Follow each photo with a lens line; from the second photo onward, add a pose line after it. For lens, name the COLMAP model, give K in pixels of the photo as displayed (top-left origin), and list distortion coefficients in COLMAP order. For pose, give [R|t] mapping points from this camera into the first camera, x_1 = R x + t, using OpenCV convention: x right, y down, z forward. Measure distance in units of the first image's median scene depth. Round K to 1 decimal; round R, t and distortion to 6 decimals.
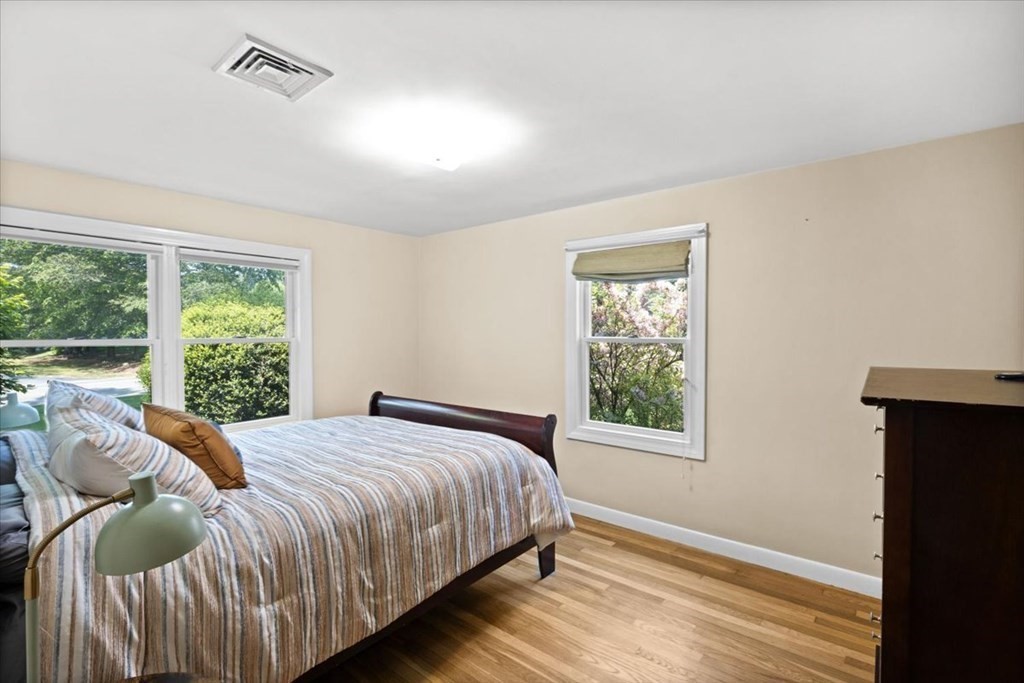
lens RADIAL K [[471.4, 0, 510.4], [0, 471.4, 338.3], [0, 0, 1]] dist [-0.000602, 0.000330]
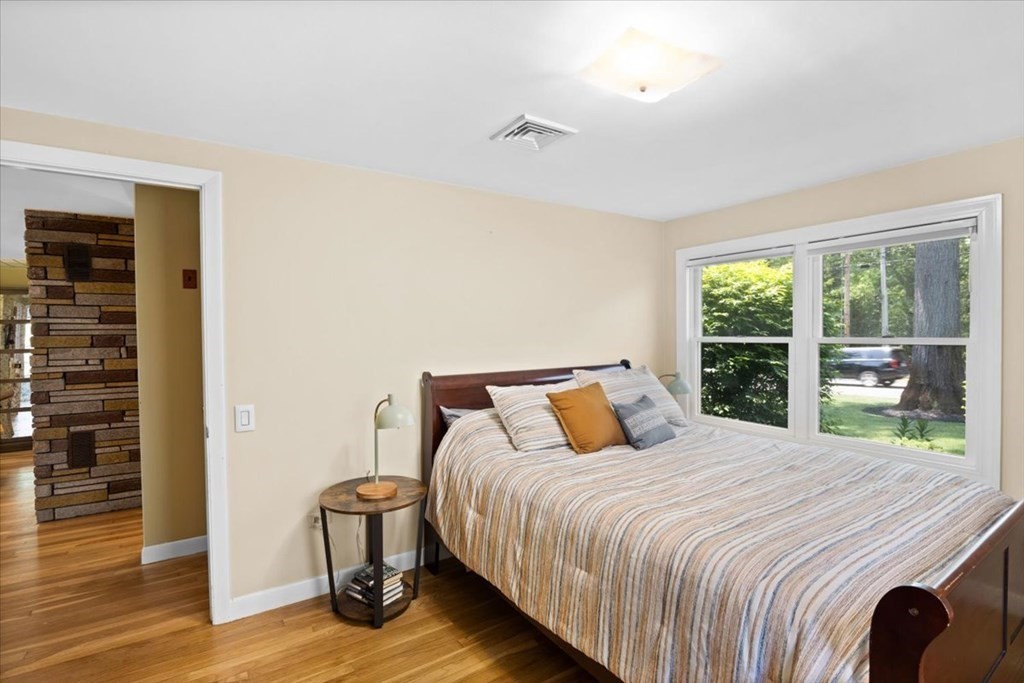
lens RADIAL K [[471.4, 0, 511.1], [0, 471.4, 337.5], [0, 0, 1]] dist [-0.000602, 0.000330]
pose [[-0.295181, 0.015176, -0.955321, 0.670596], [-0.004825, 0.999837, 0.017374, -0.022022], [0.955429, 0.009738, -0.295060, 1.148959]]
